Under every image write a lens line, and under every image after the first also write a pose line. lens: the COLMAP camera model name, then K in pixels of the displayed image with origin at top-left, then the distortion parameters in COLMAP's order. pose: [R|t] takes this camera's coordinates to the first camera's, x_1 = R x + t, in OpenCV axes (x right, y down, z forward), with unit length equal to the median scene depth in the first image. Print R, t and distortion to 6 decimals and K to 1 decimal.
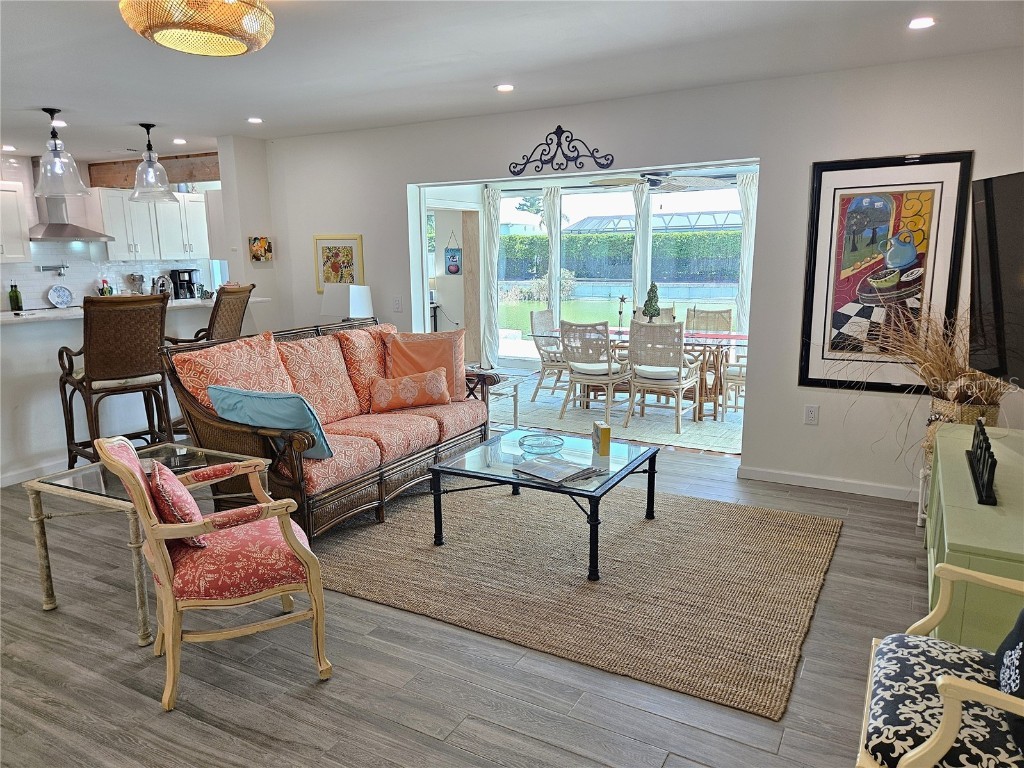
lens RADIAL K [[712.8, 0, 508.2], [0, 712.8, 385.1], [0, 0, 1]] dist [0.071440, -0.058151]
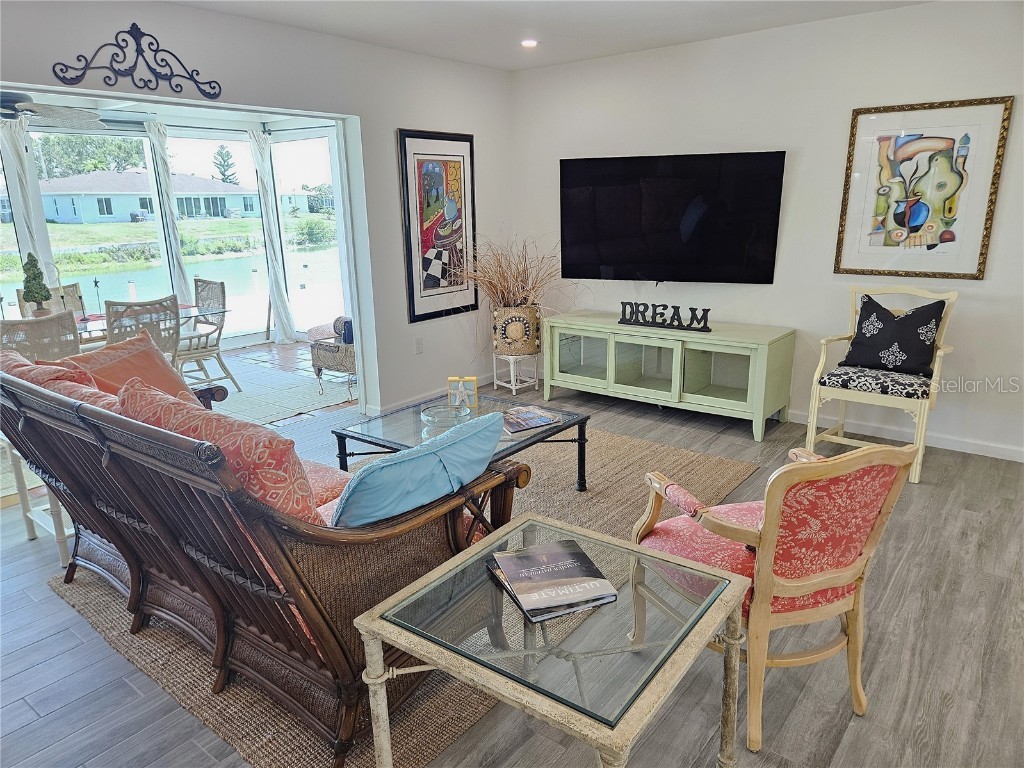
lens RADIAL K [[691.9, 0, 512.0], [0, 691.9, 384.0], [0, 0, 1]] dist [0.078333, -0.068075]
pose [[0.156462, -0.243451, 0.957210, -0.609274], [0.201318, 0.956661, 0.210405, -0.098126], [-0.966949, 0.159783, 0.198692, 0.566976]]
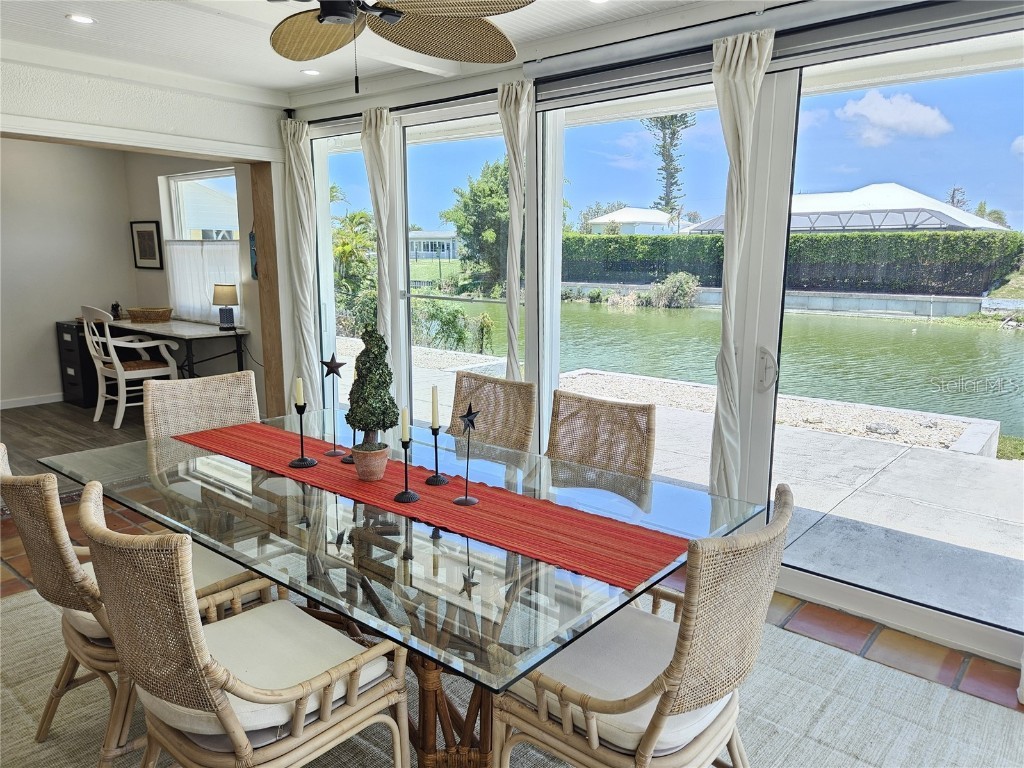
lens RADIAL K [[713.1, 0, 536.1], [0, 713.1, 382.3], [0, 0, 1]] dist [0.049075, -0.002187]
pose [[0.985901, 0.049915, -0.159709, 0.462501], [-0.050675, 0.998715, -0.000685, -0.169959], [0.159470, 0.008768, 0.987164, 0.954502]]
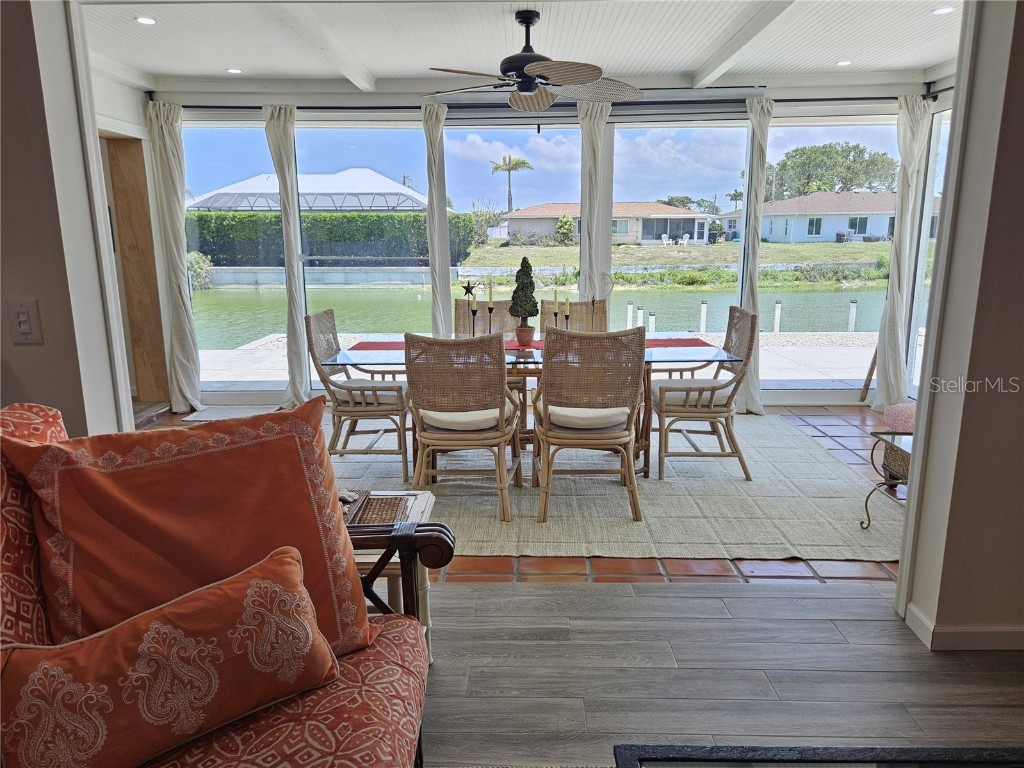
lens RADIAL K [[712.8, 0, 508.2], [0, 712.8, 385.1], [0, 0, 1]] dist [0.071440, -0.058151]
pose [[0.879514, -0.093490, 0.466599, -0.136050], [0.084155, 0.995615, 0.040859, -0.090421], [-0.468373, 0.003331, 0.883525, 0.667863]]
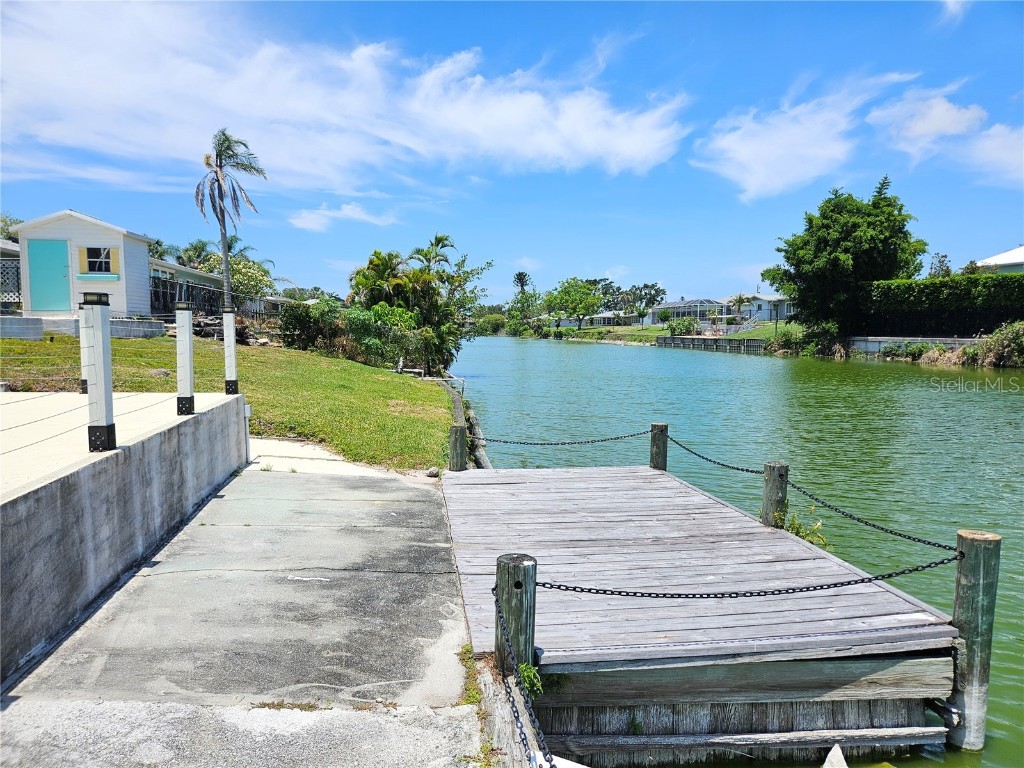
lens RADIAL K [[691.9, 0, 512.0], [0, 691.9, 384.0], [0, 0, 1]] dist [0.078333, -0.068075]
pose [[0.622084, 0.075854, -0.779267, 3.337999], [-0.153189, 0.987851, -0.026133, -0.153991], [0.767818, 0.135632, 0.626147, 2.583355]]
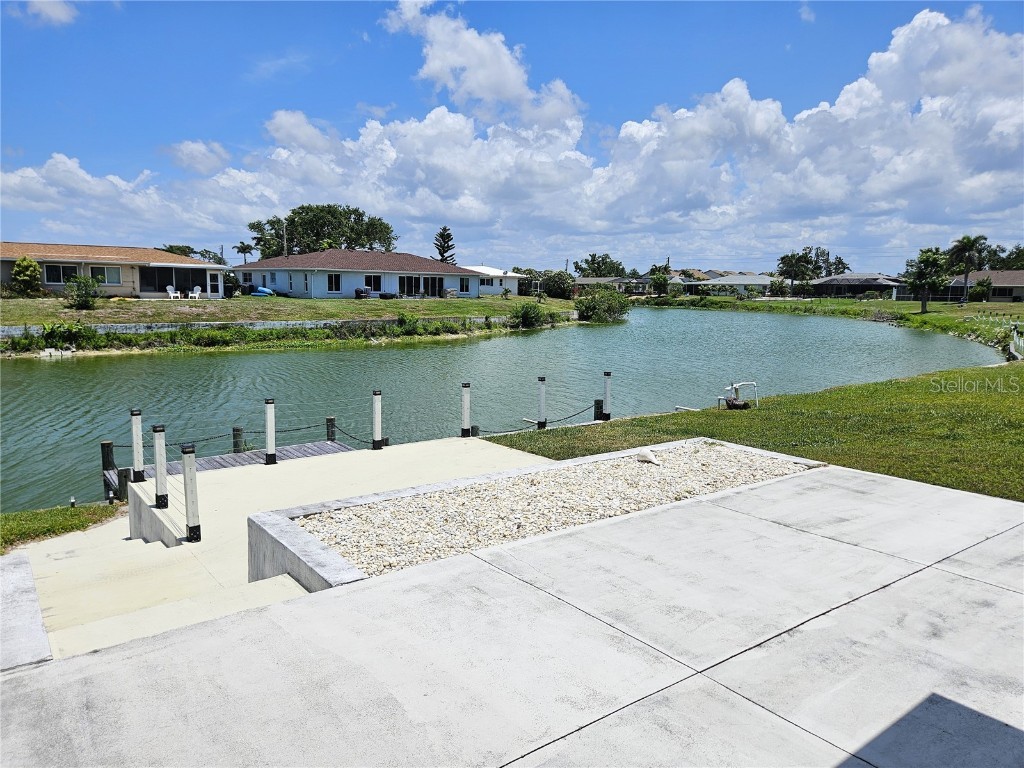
lens RADIAL K [[701.6, 0, 512.0], [0, 701.6, 384.0], [0, 0, 1]] dist [0.066049, -0.058617]
pose [[0.404208, -0.107261, 0.908356, 0.660462], [0.149271, 0.987522, 0.050186, -0.302269], [-0.902404, 0.115306, 0.415176, 1.642138]]
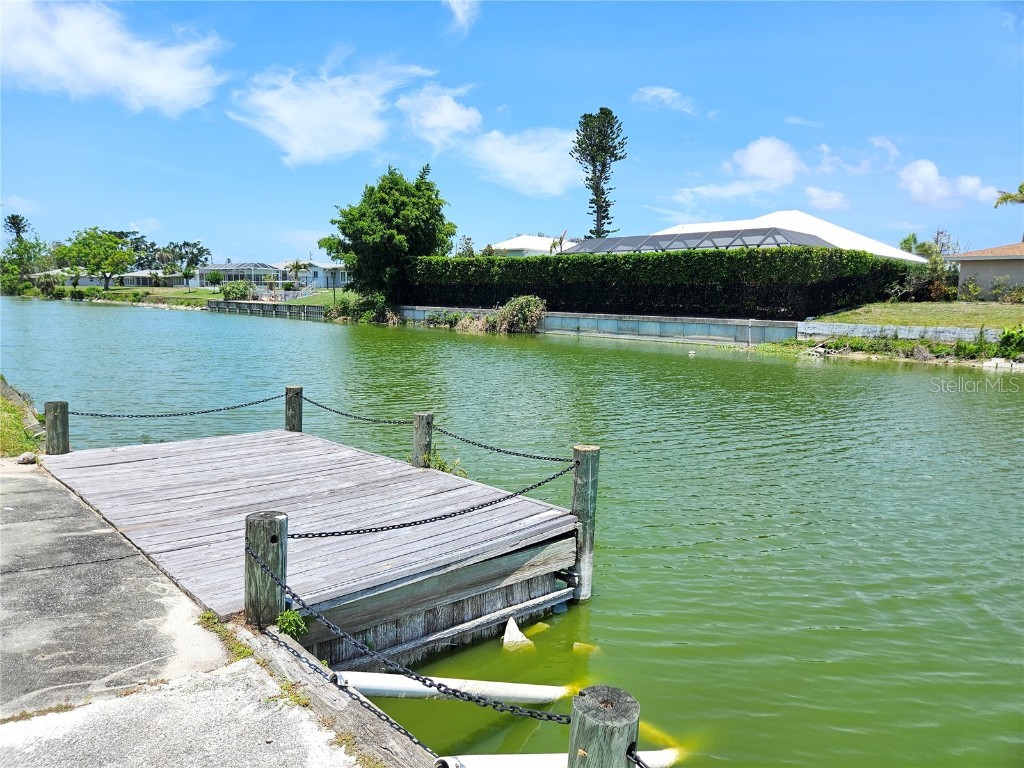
lens RADIAL K [[694.0, 0, 511.3], [0, 694.0, 389.5], [0, 0, 1]] dist [0.070178, -0.062567]
pose [[0.960024, 0.073928, -0.269978, 3.237144], [-0.090347, 0.994710, -0.048887, -0.116371], [0.264936, 0.071325, 0.961625, 2.419693]]
